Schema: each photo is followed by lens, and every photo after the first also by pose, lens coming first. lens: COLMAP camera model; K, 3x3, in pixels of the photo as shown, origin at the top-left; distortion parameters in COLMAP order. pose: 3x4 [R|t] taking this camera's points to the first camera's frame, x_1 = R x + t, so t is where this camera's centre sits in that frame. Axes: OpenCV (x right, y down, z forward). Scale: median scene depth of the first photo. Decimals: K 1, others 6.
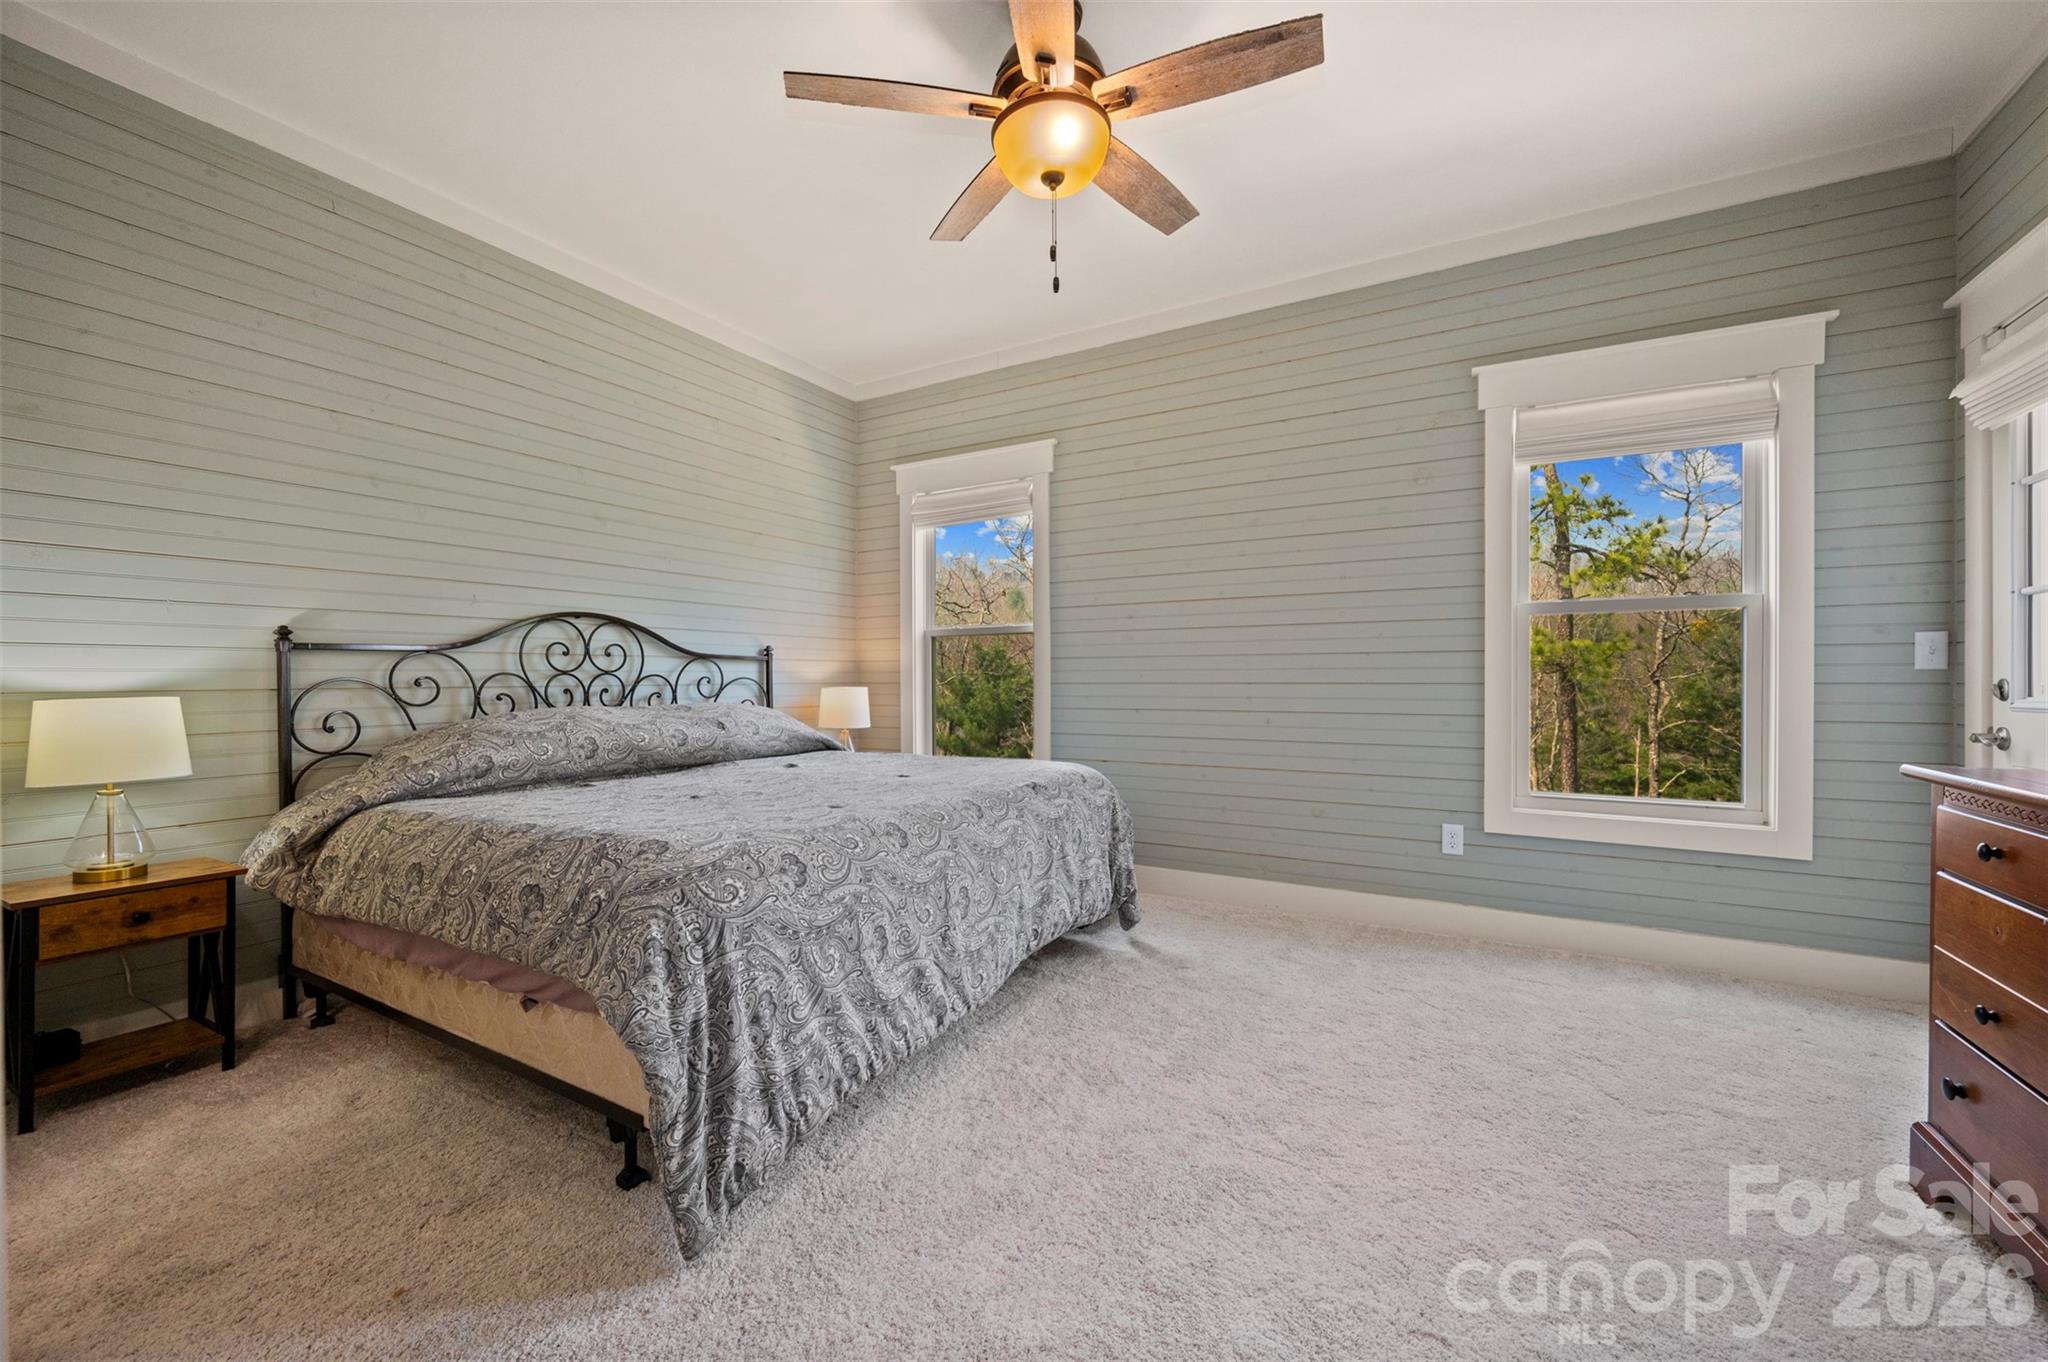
lens RADIAL K [[826.2, 0, 1019.2], [0, 826.2, 677.5], [0, 0, 1]] dist [-0.002898, 0.000556]
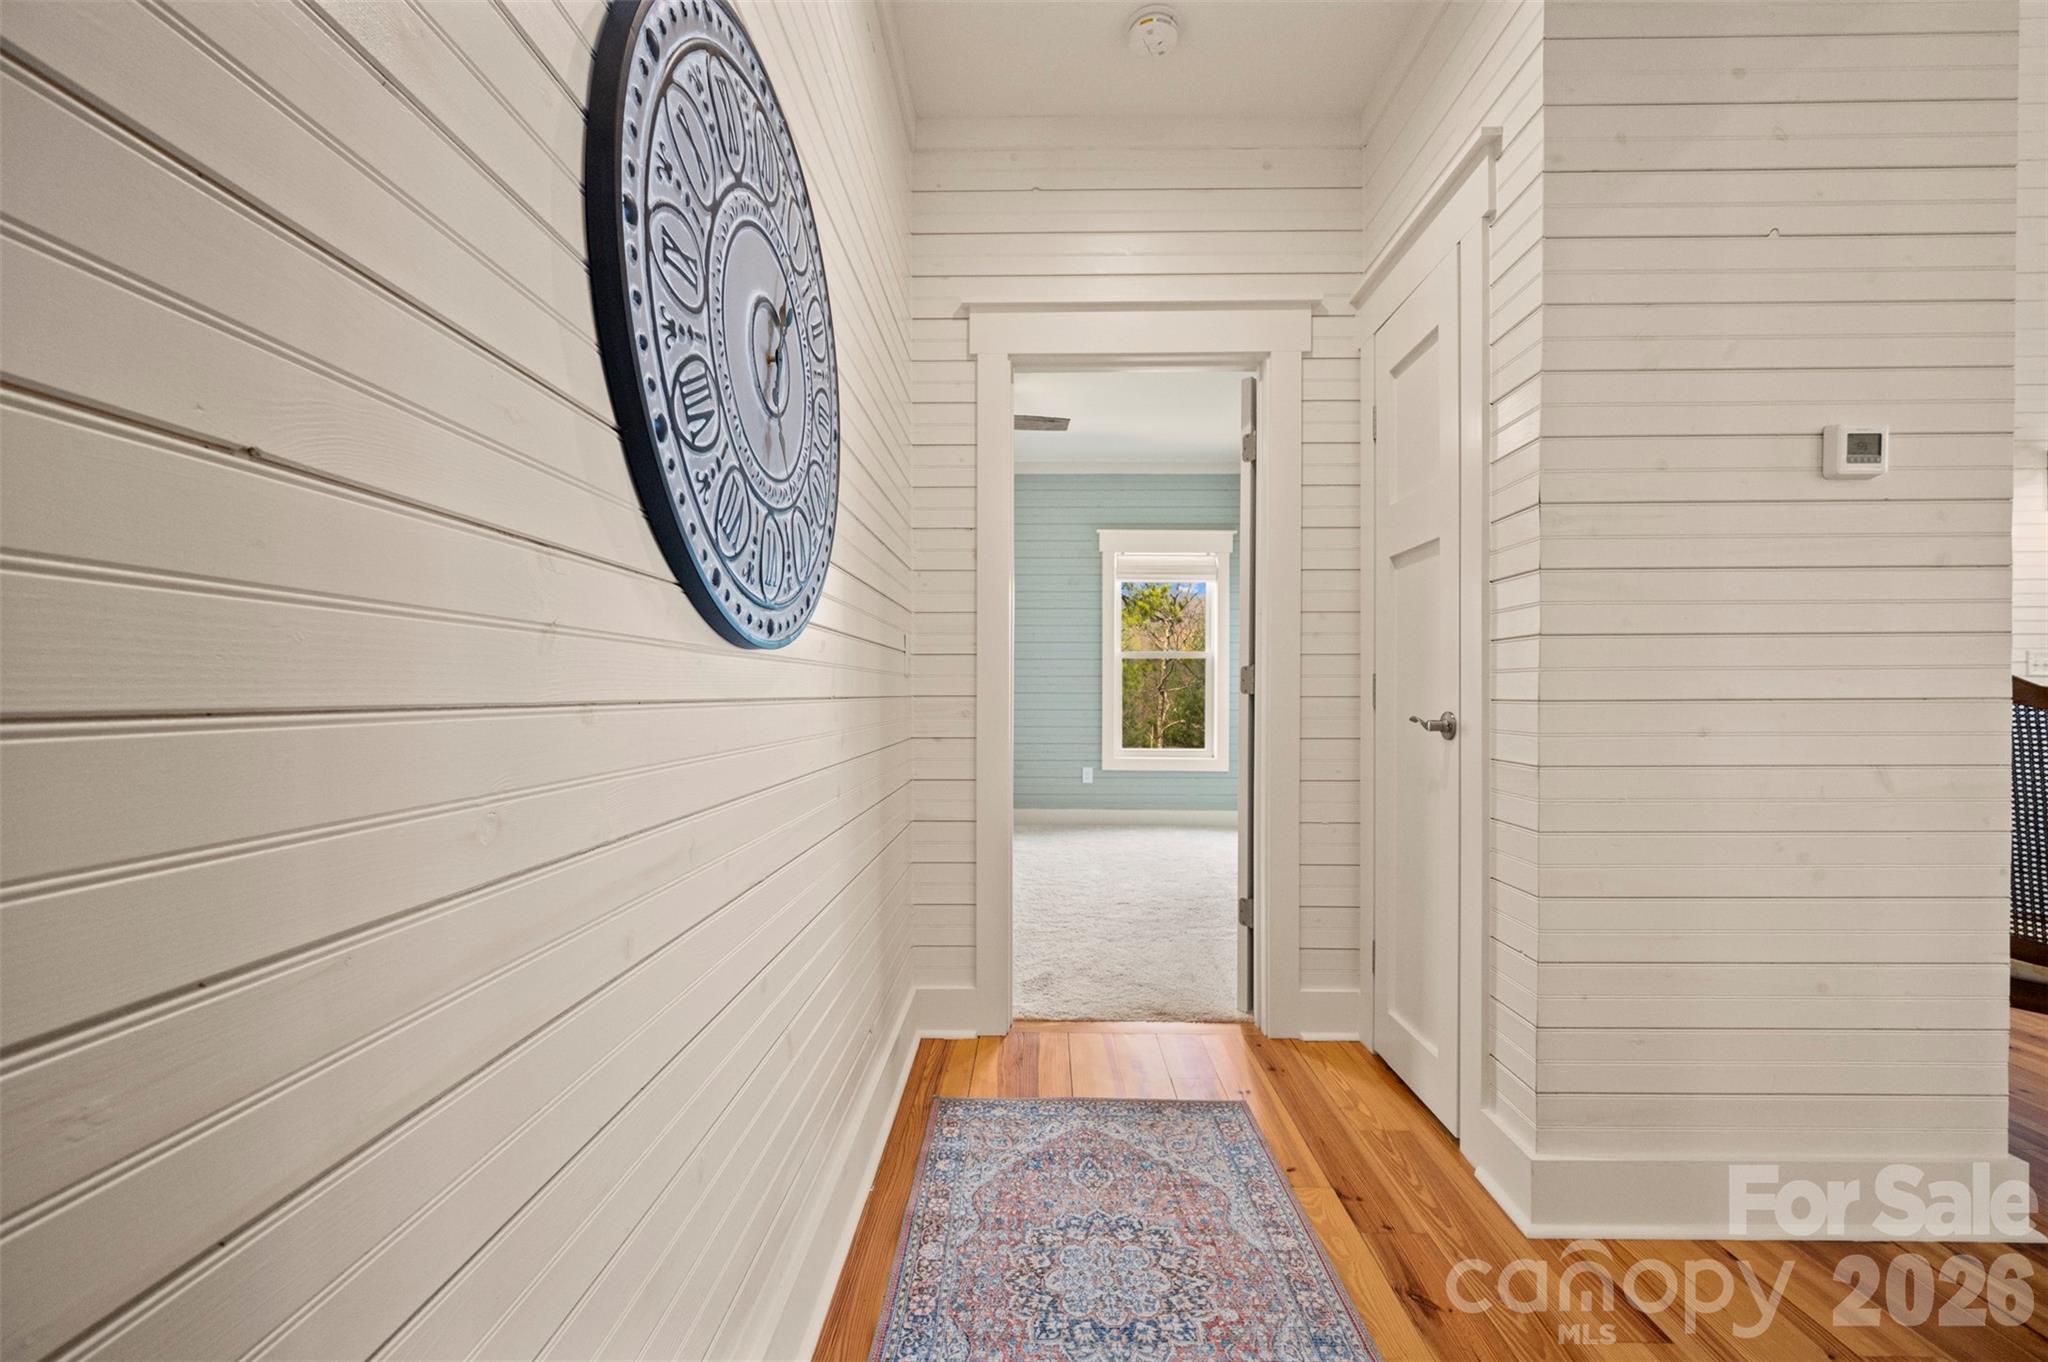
lens RADIAL K [[826.2, 0, 1025.2], [0, 826.2, 688.6], [0, 0, 1]] dist [-0.002898, 0.000556]
pose [[0.878915, 0.001085, 0.476978, -0.500651], [-0.000581, 0.999999, -0.001205, -0.001099], [-0.476978, 0.000782, 0.878915, -0.593446]]
